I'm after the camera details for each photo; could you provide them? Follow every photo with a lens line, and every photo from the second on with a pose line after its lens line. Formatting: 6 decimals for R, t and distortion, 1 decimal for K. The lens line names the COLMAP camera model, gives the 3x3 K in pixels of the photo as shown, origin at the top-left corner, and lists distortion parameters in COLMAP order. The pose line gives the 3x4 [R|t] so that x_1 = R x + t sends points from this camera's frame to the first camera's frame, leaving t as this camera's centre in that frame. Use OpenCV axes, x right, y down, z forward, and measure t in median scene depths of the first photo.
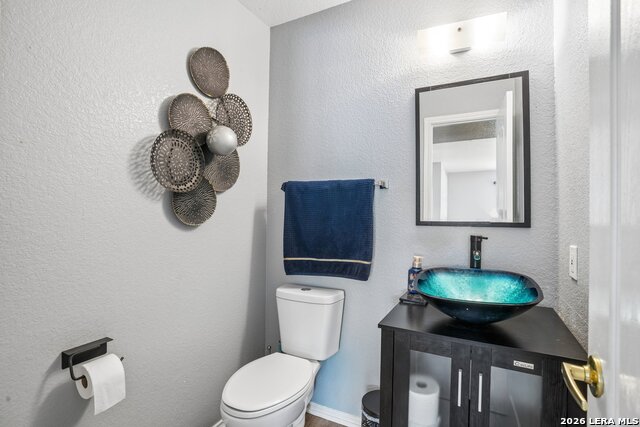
lens RADIAL K [[296.2, 0, 320.0], [0, 296.2, 213.5], [0, 0, 1]] dist [0.001077, 0.000244]
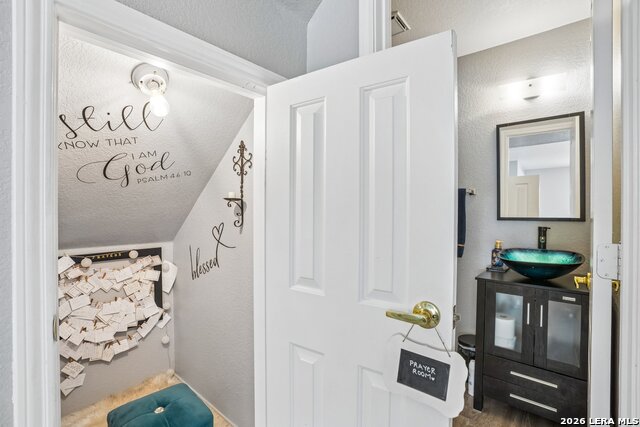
lens RADIAL K [[296.2, 0, 320.0], [0, 296.2, 213.5], [0, 0, 1]] dist [0.001077, 0.000244]
pose [[0.979706, -0.004763, -0.200381, -0.270584], [0.005926, 0.999969, 0.005208, -0.005591], [0.200350, -0.006290, 0.979704, -0.684265]]
